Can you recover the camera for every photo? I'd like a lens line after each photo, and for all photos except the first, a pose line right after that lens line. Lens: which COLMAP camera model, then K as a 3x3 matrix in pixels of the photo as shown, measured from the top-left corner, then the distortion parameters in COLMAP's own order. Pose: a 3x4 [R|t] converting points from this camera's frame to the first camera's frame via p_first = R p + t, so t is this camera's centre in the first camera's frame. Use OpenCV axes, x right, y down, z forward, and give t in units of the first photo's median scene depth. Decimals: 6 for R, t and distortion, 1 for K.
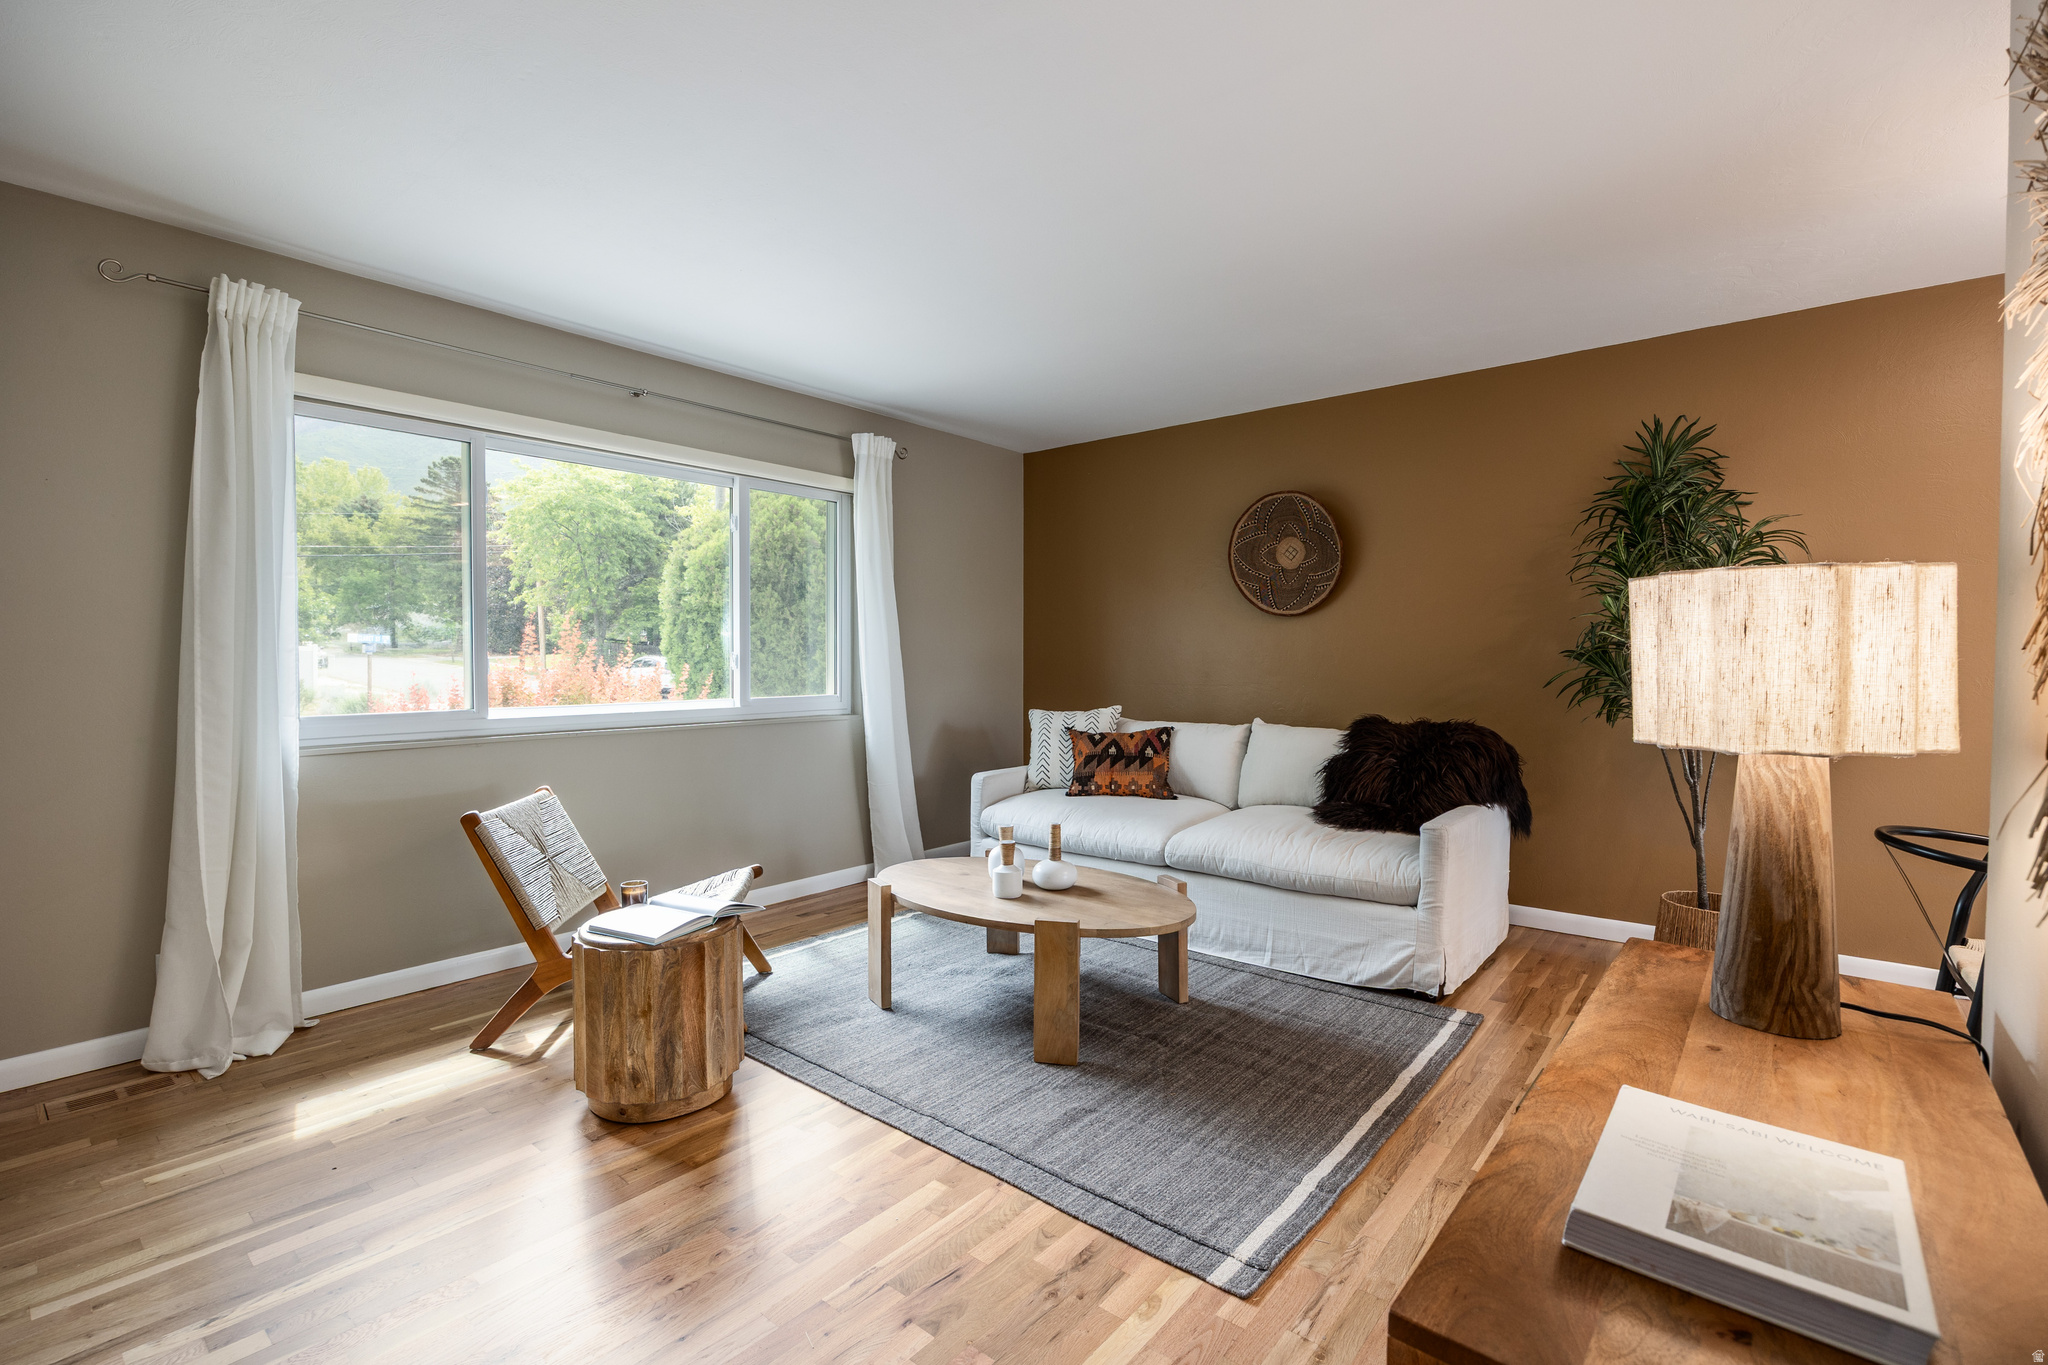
lens RADIAL K [[948.6, 0, 1019.9], [0, 948.6, 684.8], [0, 0, 1]] dist [0.001740, 0.000772]
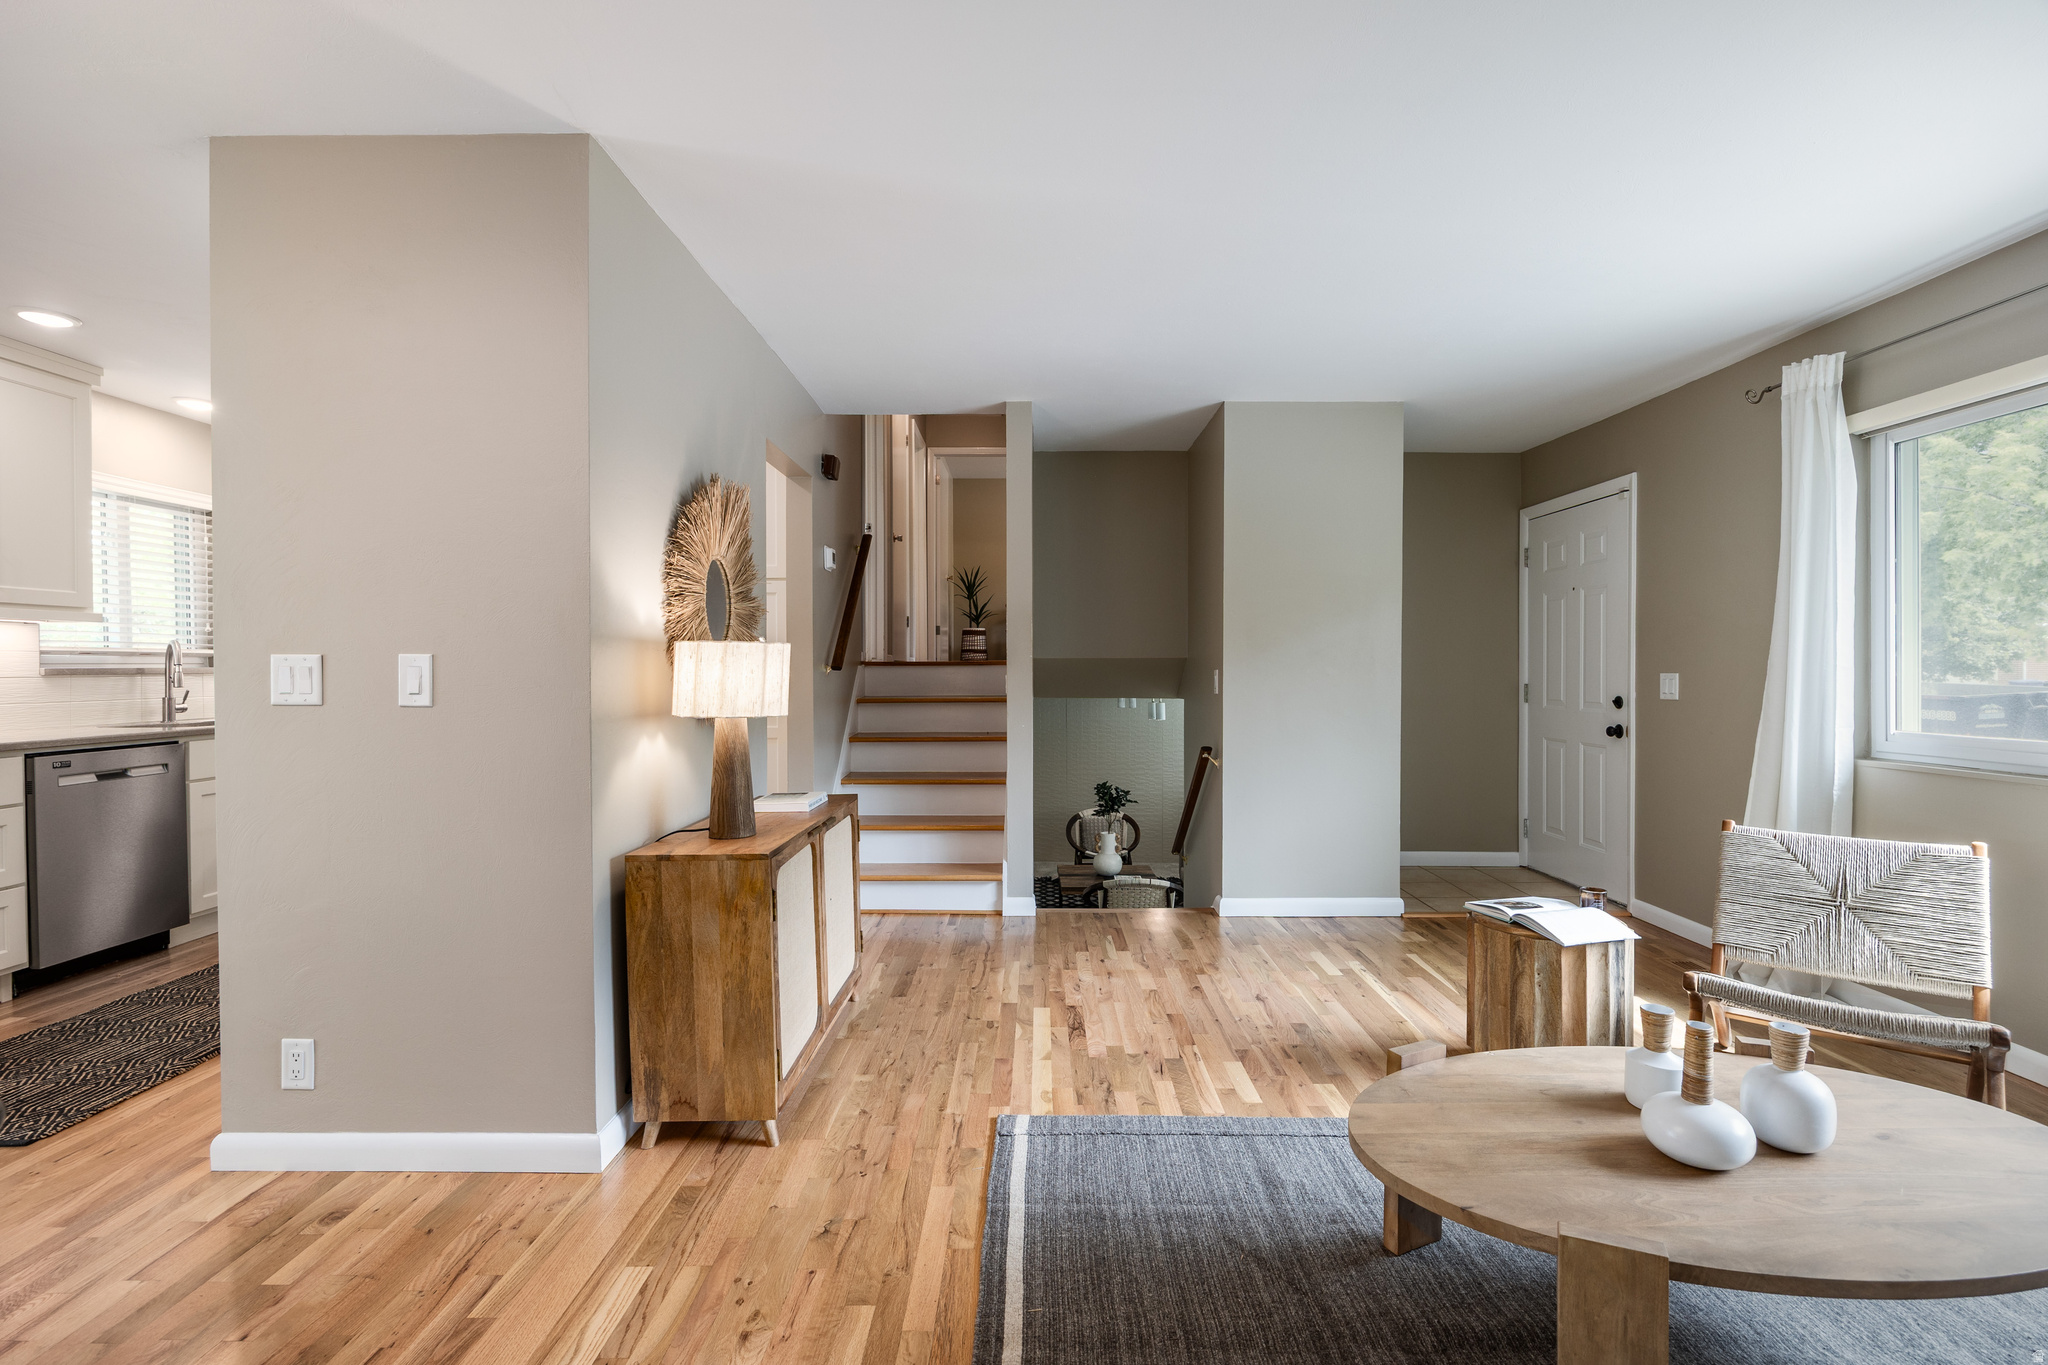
lens RADIAL K [[948.6, 0, 1018.0], [0, 948.6, 679.1], [0, 0, 1]] dist [0.001740, 0.000772]
pose [[-0.785756, 0.004861, -0.618517, 0.440232], [-0.020324, 0.999226, 0.033672, -0.026223], [0.618203, 0.039029, -0.785049, 0.847446]]
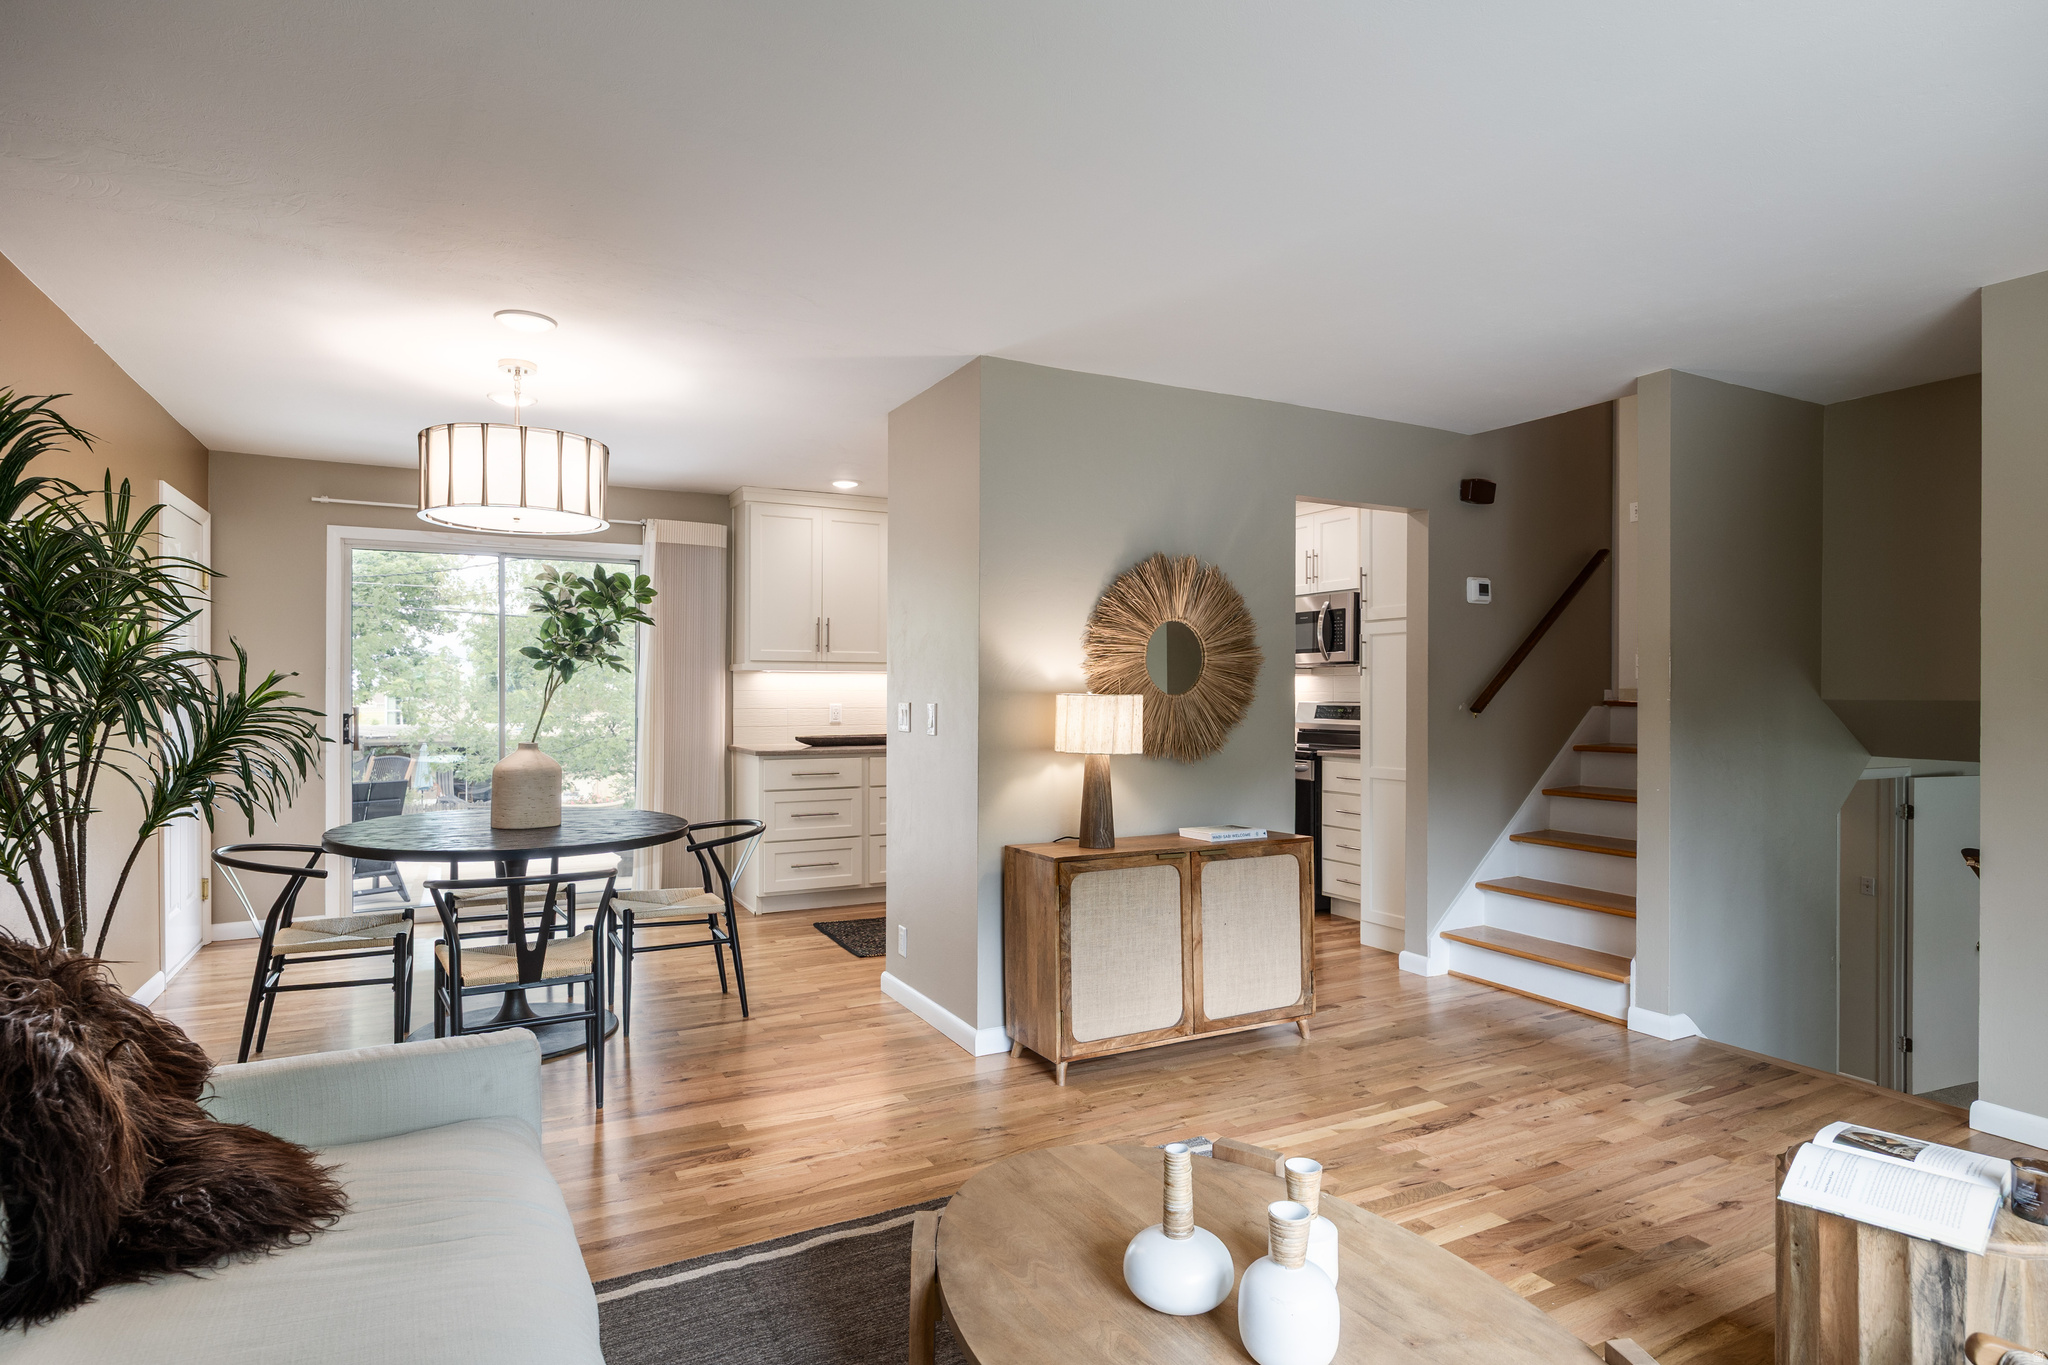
lens RADIAL K [[1060.7, 0, 1018.6], [0, 1060.7, 689.5], [0, 0, 1]] dist [0.001910, 0.000419]
pose [[-0.921387, -0.003789, 0.388628, -0.062548], [0.008533, 0.999514, 0.029976, -0.057301], [-0.388553, 0.030935, -0.920907, 1.076209]]
